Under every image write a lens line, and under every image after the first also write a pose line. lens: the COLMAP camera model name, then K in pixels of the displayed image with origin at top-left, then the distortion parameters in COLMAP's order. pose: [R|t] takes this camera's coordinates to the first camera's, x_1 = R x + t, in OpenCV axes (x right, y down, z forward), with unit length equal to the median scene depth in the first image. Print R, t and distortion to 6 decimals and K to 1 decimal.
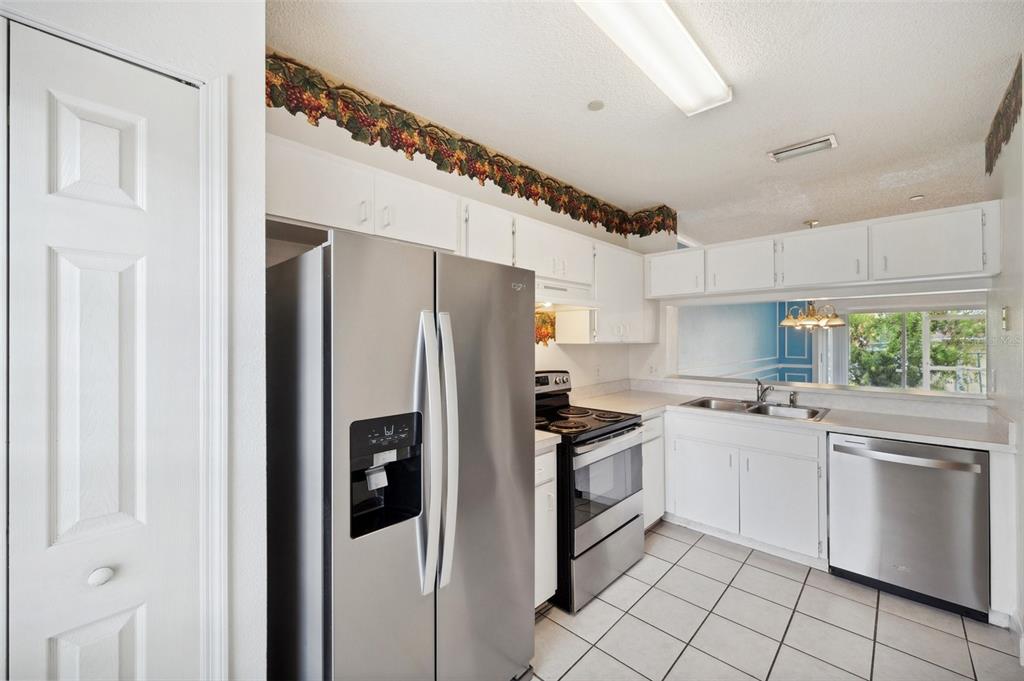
lens RADIAL K [[404.5, 0, 509.9], [0, 404.5, 338.5], [0, 0, 1]] dist [0.003345, 0.000459]
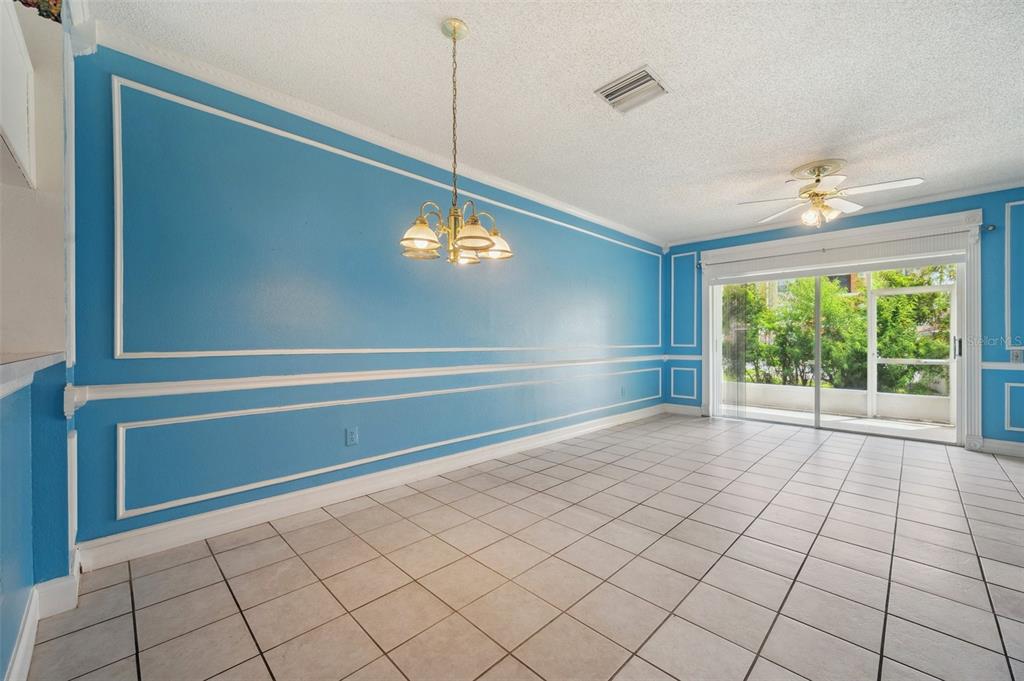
lens RADIAL K [[404.5, 0, 516.0], [0, 404.5, 339.2], [0, 0, 1]] dist [0.003345, 0.000459]
pose [[0.999947, -0.003536, -0.009709, 0.420596], [0.003495, 0.999985, -0.004161, 0.037351], [0.009724, 0.004127, 0.999944, 0.280544]]
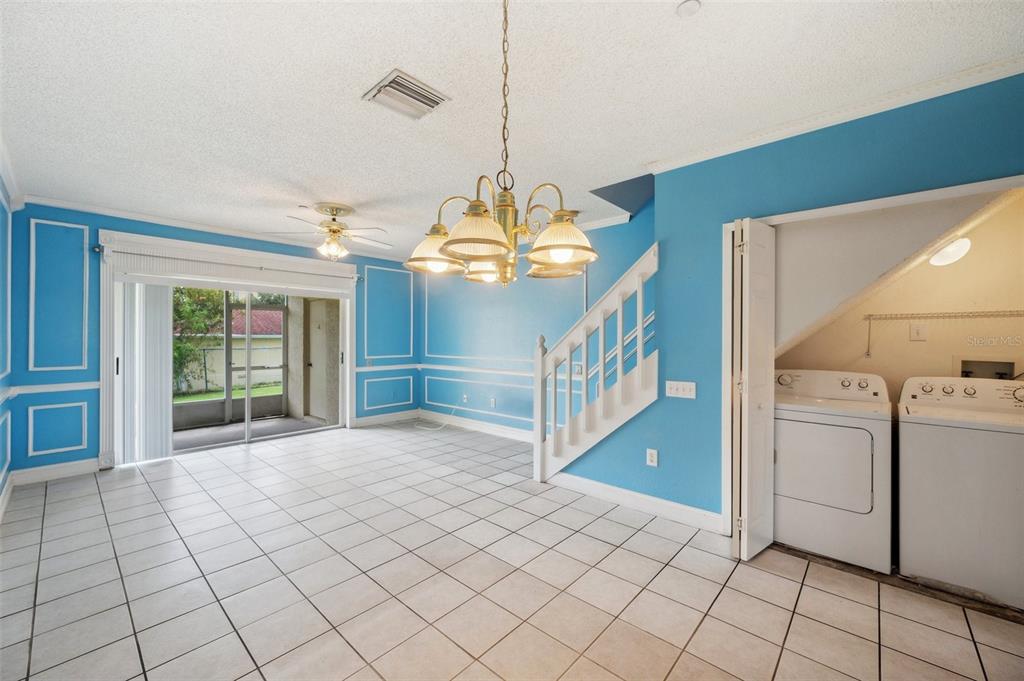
lens RADIAL K [[404.5, 0, 507.0], [0, 404.5, 335.3], [0, 0, 1]] dist [0.003345, 0.000459]
pose [[-0.031791, 0.004836, 0.999483, 0.239661], [-0.002987, 0.999983, -0.004933, 0.009942], [-0.999490, -0.003142, -0.031776, 0.521381]]
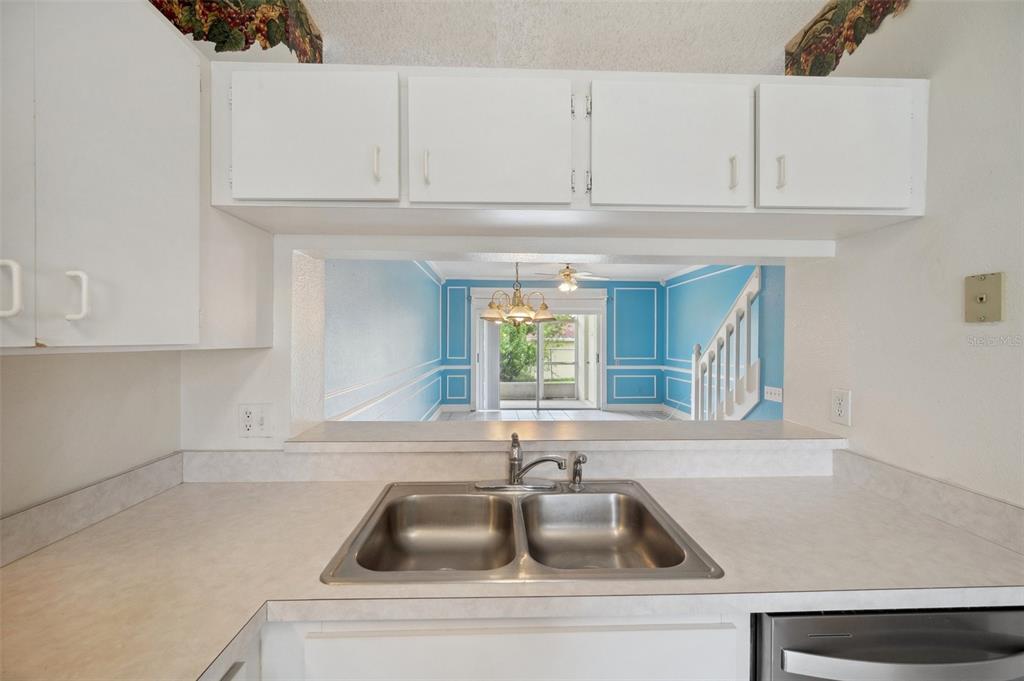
lens RADIAL K [[404.5, 0, 511.0], [0, 404.5, 337.8], [0, 0, 1]] dist [0.003345, 0.000459]
pose [[0.685321, 0.003435, 0.728233, 0.118455], [-0.003504, 0.999993, -0.001420, 0.000928], [-0.728233, -0.001579, 0.685328, 0.278601]]
